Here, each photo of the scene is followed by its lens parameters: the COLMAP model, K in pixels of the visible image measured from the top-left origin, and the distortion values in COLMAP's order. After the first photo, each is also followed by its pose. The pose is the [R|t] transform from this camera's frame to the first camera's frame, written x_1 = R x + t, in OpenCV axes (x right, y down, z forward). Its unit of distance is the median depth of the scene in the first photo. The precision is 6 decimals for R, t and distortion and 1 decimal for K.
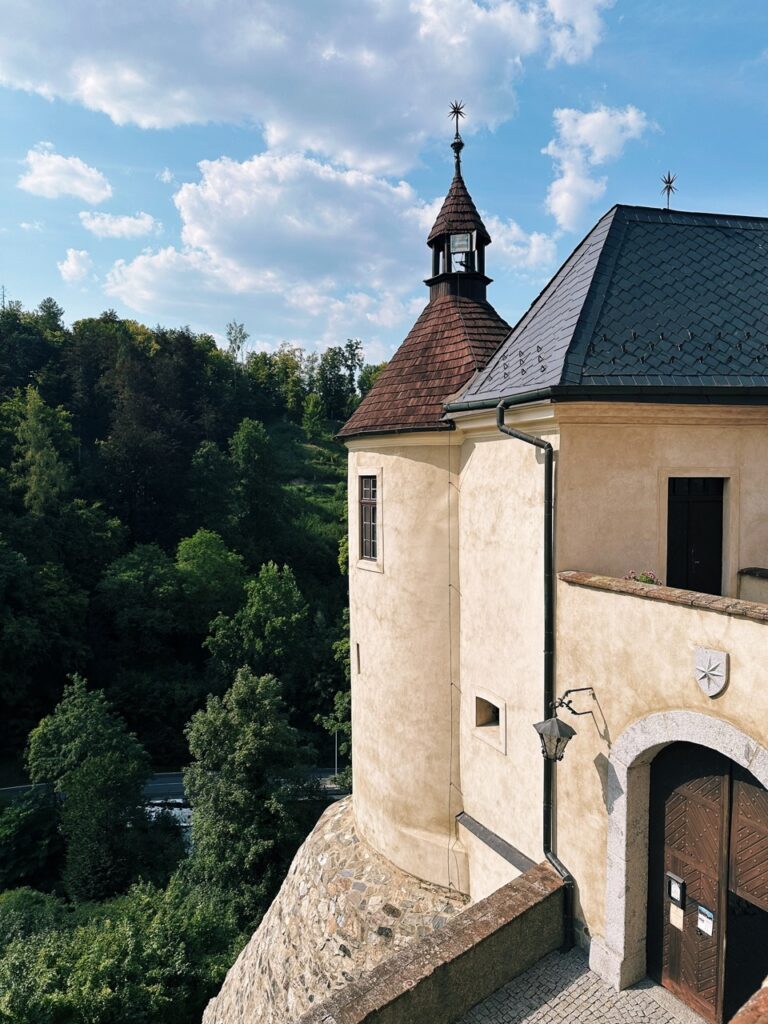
lens RADIAL K [[721.2, 0, 384.0], [0, 721.2, 512.0], [0, 0, 1]] dist [0.118427, -0.158105]
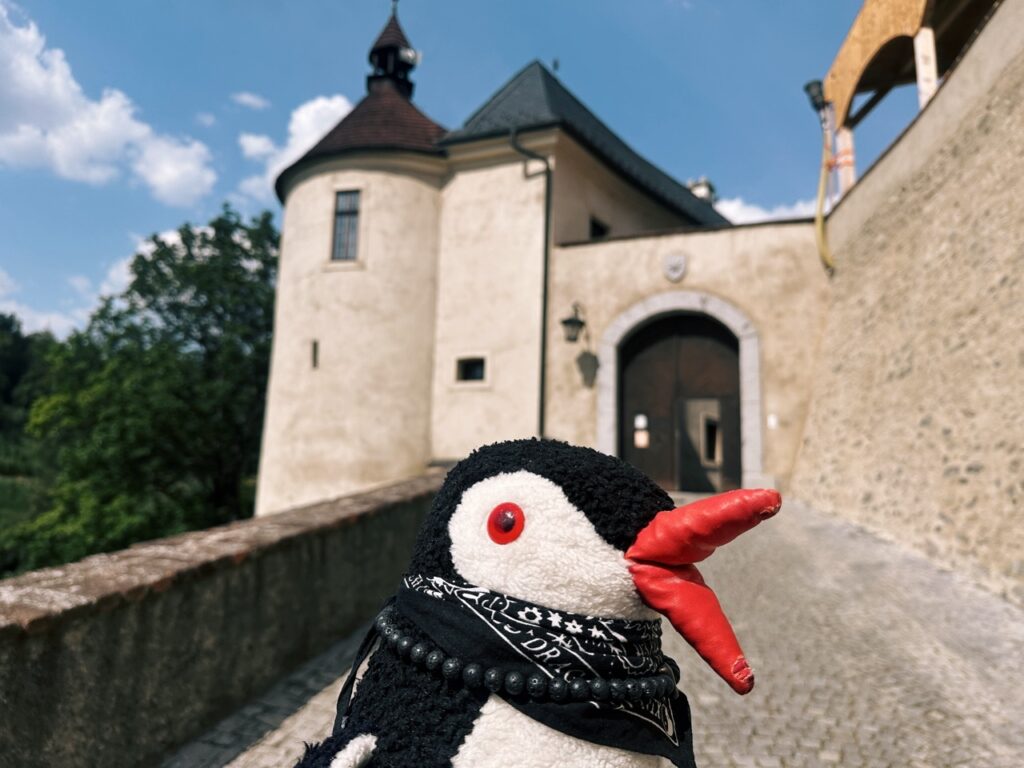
lens RADIAL K [[721.2, 0, 530.5], [0, 721.2, 386.7], [0, 0, 1]] dist [0.118427, -0.158105]
pose [[0.734121, 0.147241, 0.662862, -0.566584], [0.002872, 0.975524, -0.219873, 0.542773], [-0.679013, 0.163317, 0.715730, 0.024967]]
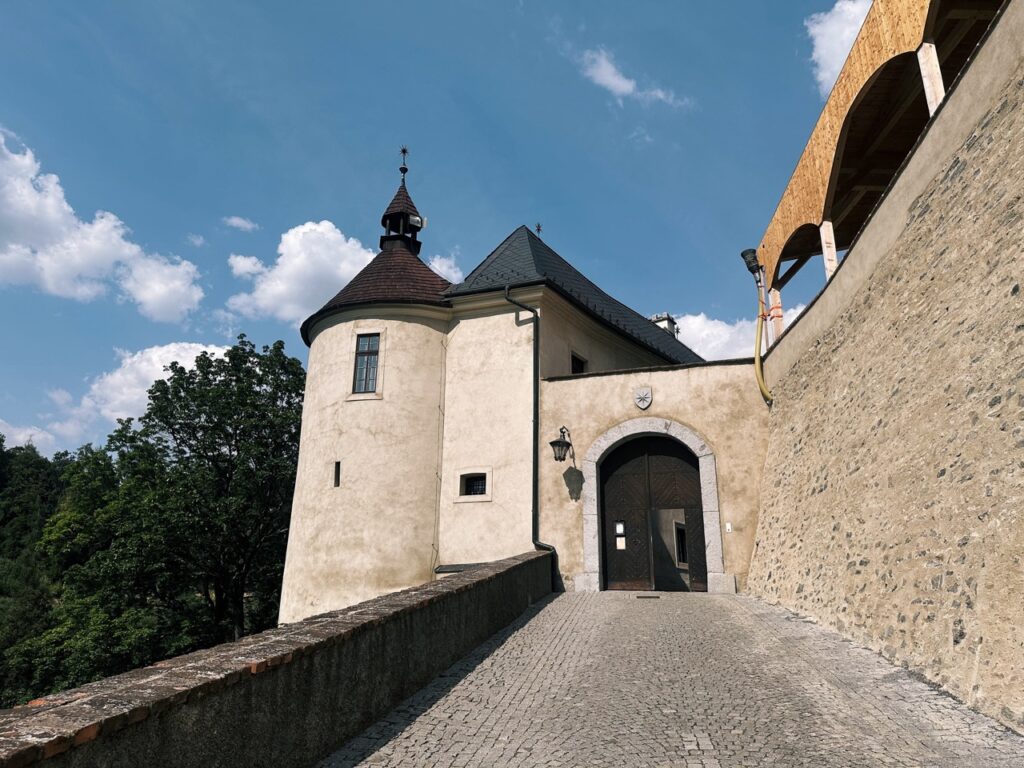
lens RADIAL K [[721.2, 0, 530.5], [0, 721.2, 386.7], [0, 0, 1]] dist [0.118427, -0.158105]
pose [[0.714499, 0.233710, 0.659447, -0.729504], [0.023801, 0.933892, -0.356762, 0.574259], [-0.699232, 0.270602, 0.661702, -0.102998]]
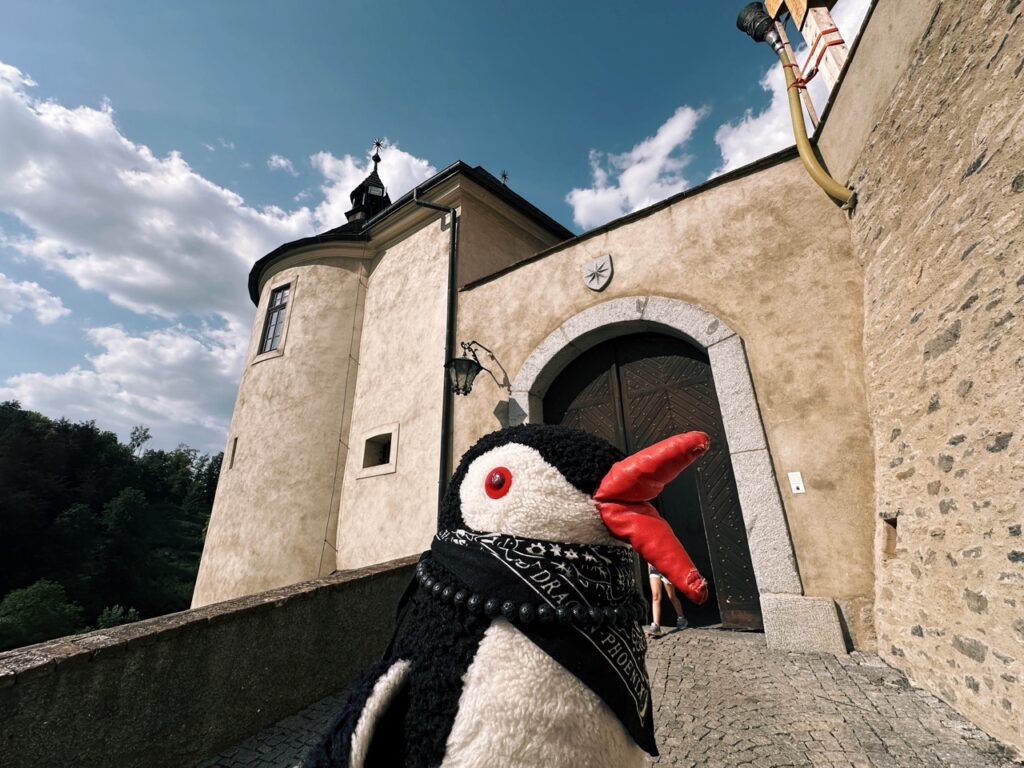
lens RADIAL K [[443.9, 0, 512.0], [0, 443.9, 384.0], [0, 0, 1]] dist [-0.012615, 0.006524]
pose [[0.871800, 0.179056, 0.455965, 0.003775], [0.038995, 0.902482, -0.428959, 0.436499], [-0.488308, 0.391746, 0.779801, 0.344492]]
